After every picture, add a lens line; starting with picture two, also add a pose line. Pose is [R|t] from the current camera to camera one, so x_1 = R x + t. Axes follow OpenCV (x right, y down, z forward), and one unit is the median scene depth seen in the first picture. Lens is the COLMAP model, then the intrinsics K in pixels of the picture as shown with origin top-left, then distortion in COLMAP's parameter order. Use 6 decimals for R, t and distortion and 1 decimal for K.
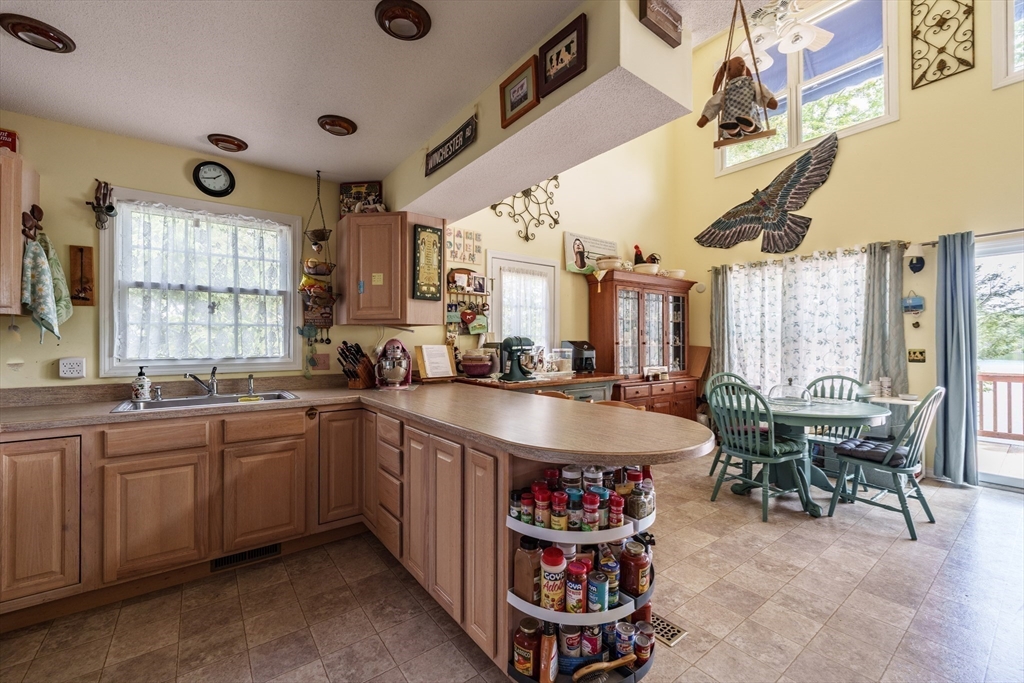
lens RADIAL K [[423.0, 0, 513.5], [0, 423.0, 342.1], [0, 0, 1]] dist [-0.001365, 0.000910]
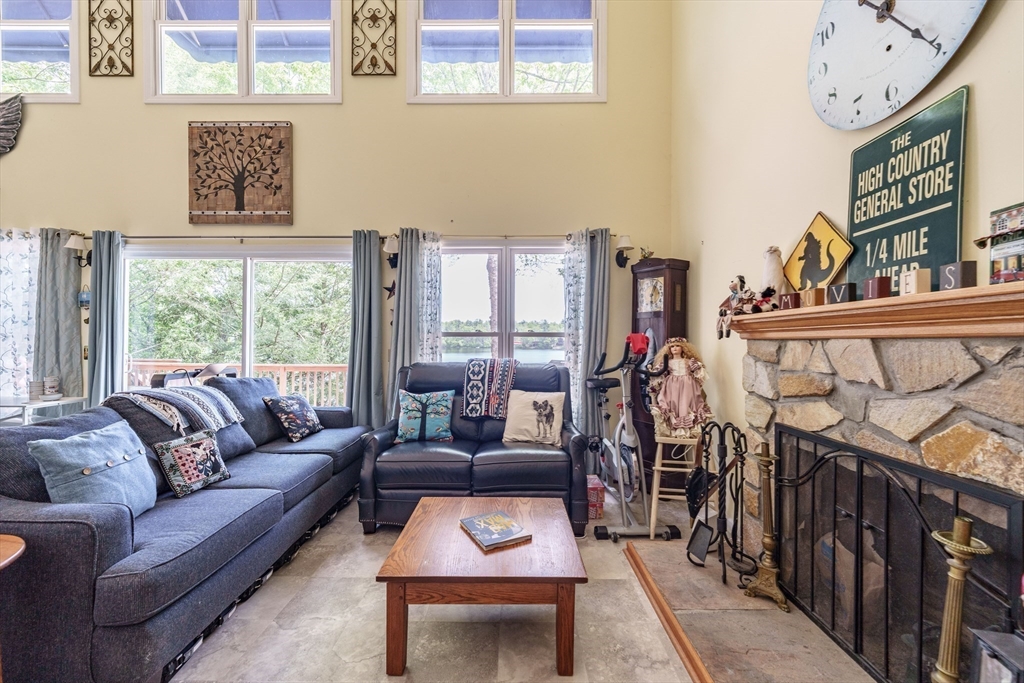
lens RADIAL K [[413.9, 0, 516.9], [0, 413.9, 341.0], [0, 0, 1]] dist [-0.001027, -0.000067]
pose [[0.615165, 0.006560, 0.788371, 0.888287], [-0.010235, 0.999948, -0.000334, -0.004015], [-0.788332, -0.007863, 0.615200, -0.385646]]
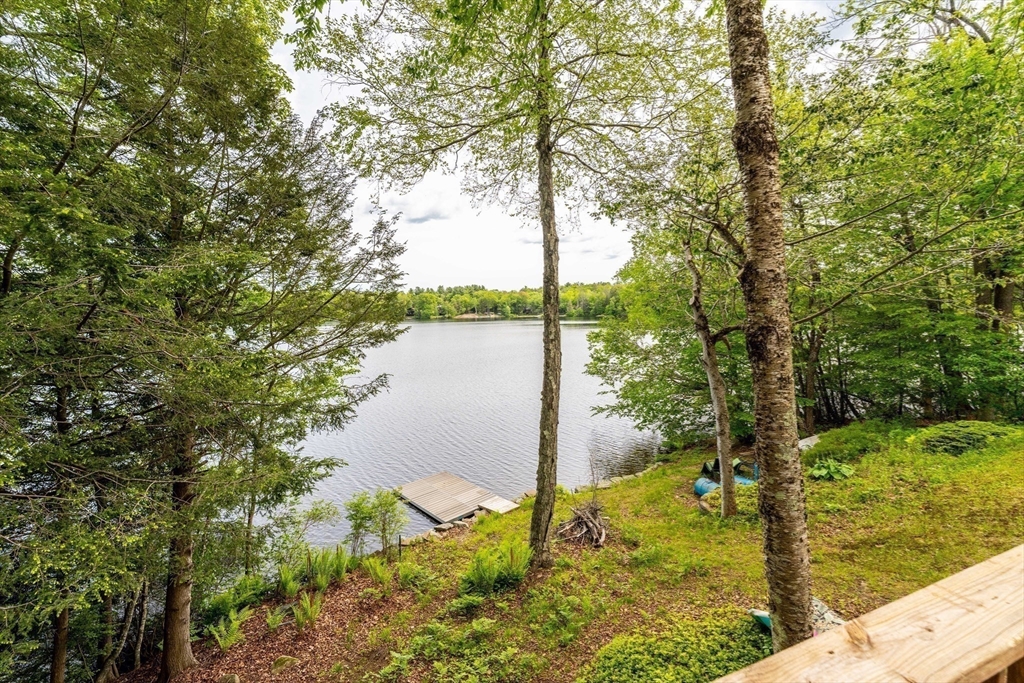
lens RADIAL K [[413.3, 0, 512.0], [0, 413.3, 341.5], [0, 0, 1]] dist [-0.000178, -0.000164]
pose [[0.288716, -0.075756, 0.954413, 1.647765], [0.014783, 0.997099, 0.074672, -0.040994], [-0.957301, -0.007450, 0.288998, 1.833393]]
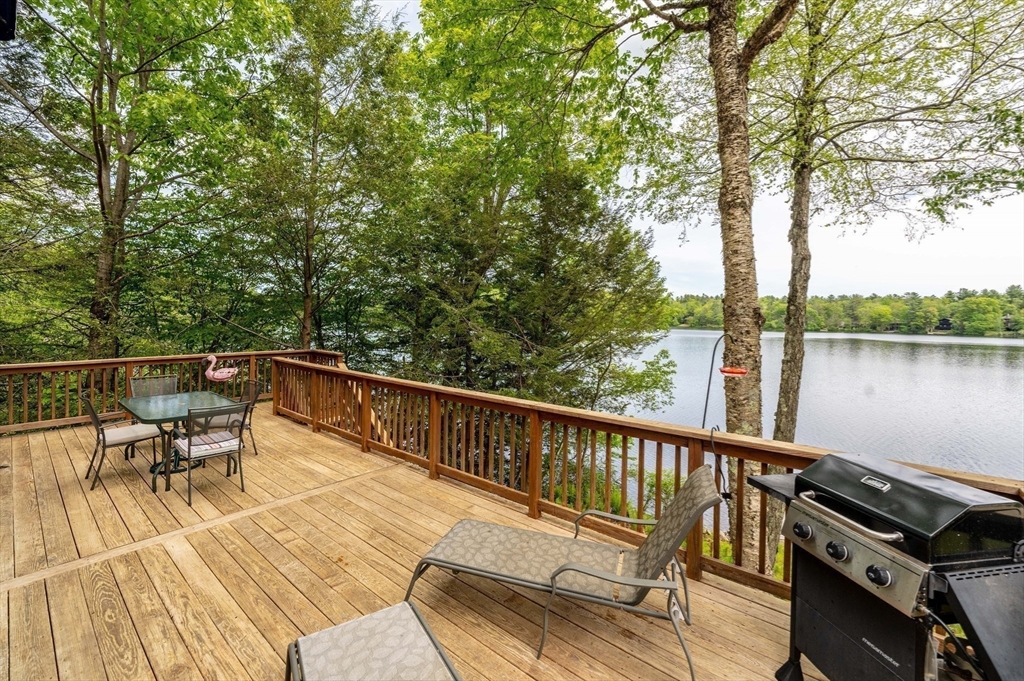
lens RADIAL K [[419.1, 0, 511.3], [0, 419.1, 321.1], [0, 0, 1]] dist [-0.000479, -0.000066]
pose [[0.975569, 0.015269, 0.219161, 1.979509], [-0.018480, 0.999750, 0.012605, -0.100016], [-0.218913, -0.016347, 0.975607, 0.208094]]
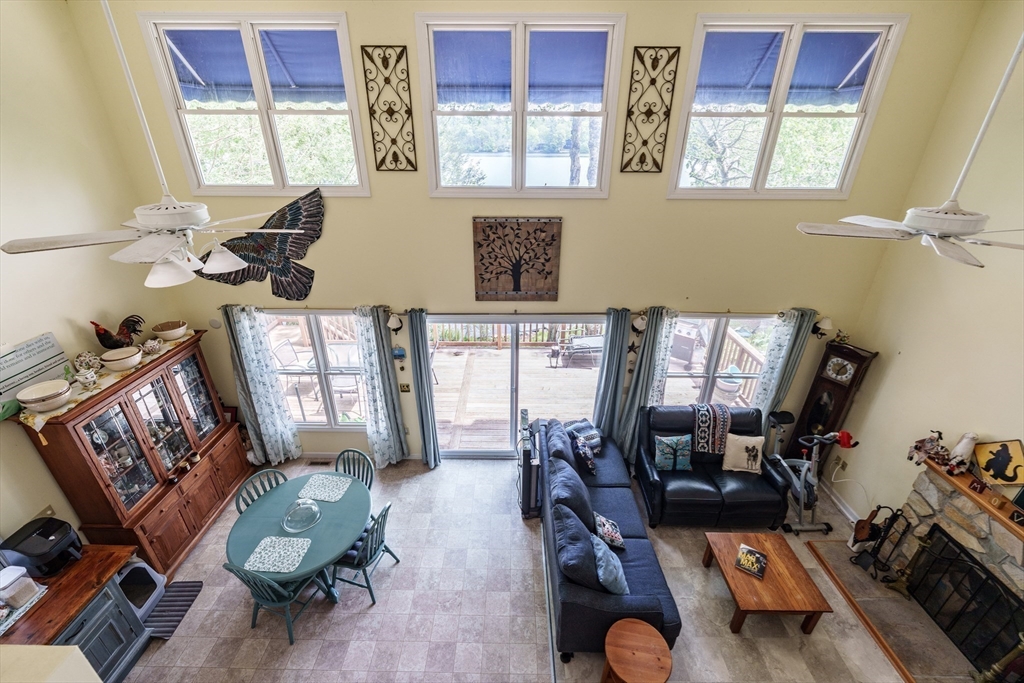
lens RADIAL K [[422.1, 0, 512.0], [0, 422.1, 338.0], [0, 0, 1]] dist [-0.001075, -0.000092]
pose [[0.617618, -0.335089, 0.711522, 0.300952], [-0.013275, 0.900123, 0.435433, -0.754474], [-0.786366, -0.278377, 0.551484, 0.057593]]
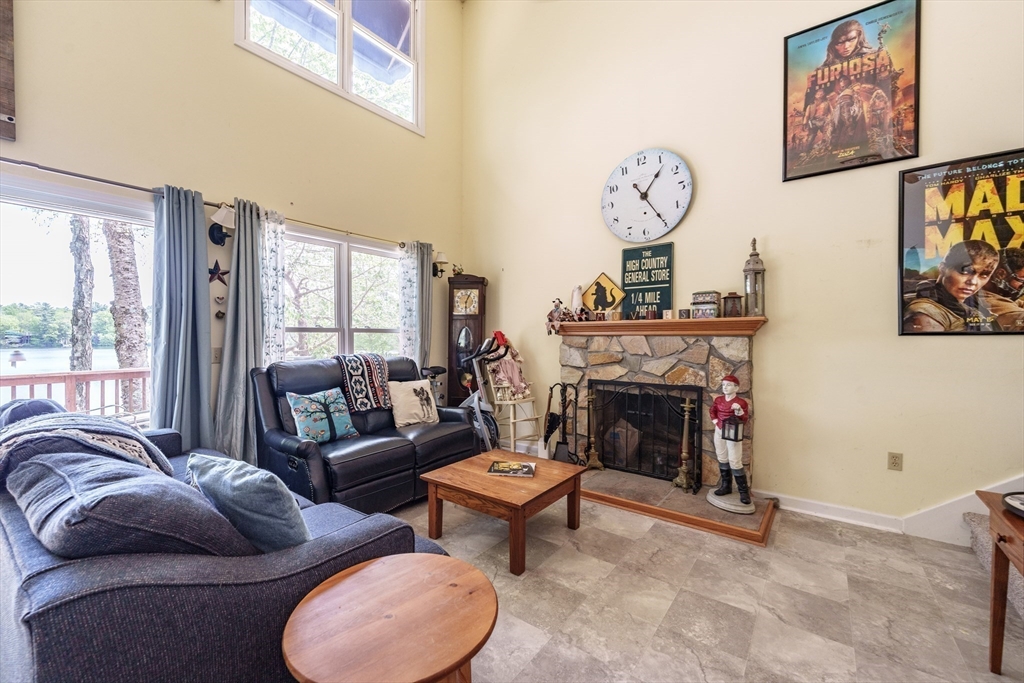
lens RADIAL K [[413.3, 0, 512.0], [0, 413.3, 341.5], [0, 0, 1]] dist [-0.000178, -0.000164]
pose [[-0.263856, -0.008777, 0.964522, 0.569516], [-0.004634, 0.999959, 0.007832, -0.002340], [-0.964551, -0.002403, -0.263885, 0.150216]]
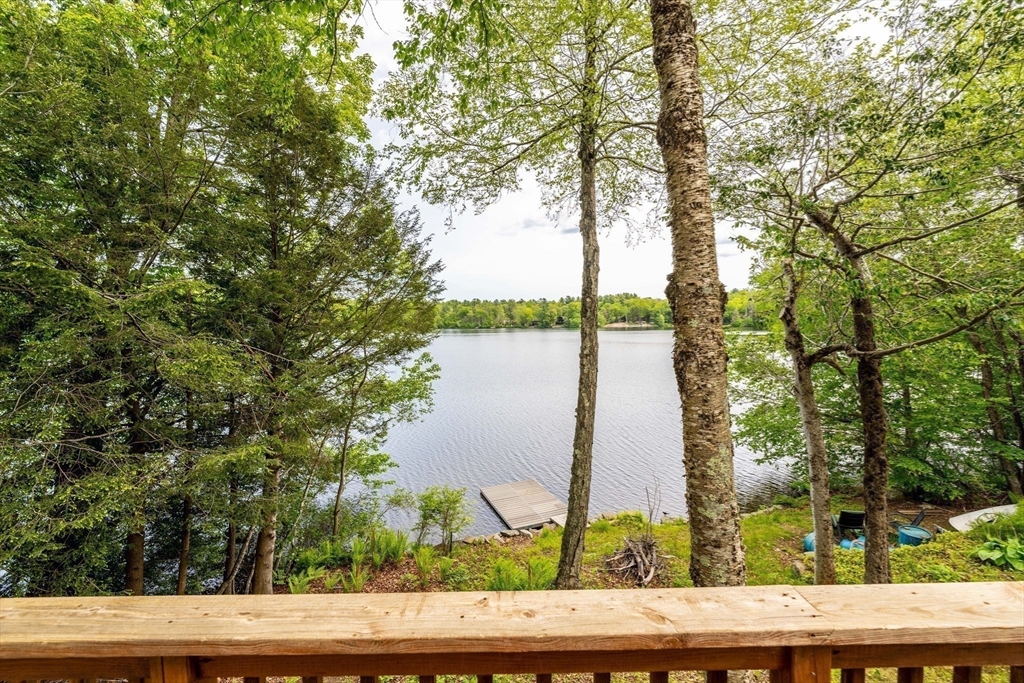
lens RADIAL K [[413.3, 0, 512.0], [0, 413.3, 341.5], [0, 0, 1]] dist [-0.000178, -0.000164]
pose [[0.609624, -0.044810, 0.791423, 1.970685], [0.008663, 0.998718, 0.049874, -0.061196], [-0.792643, -0.023548, 0.609231, 1.190054]]
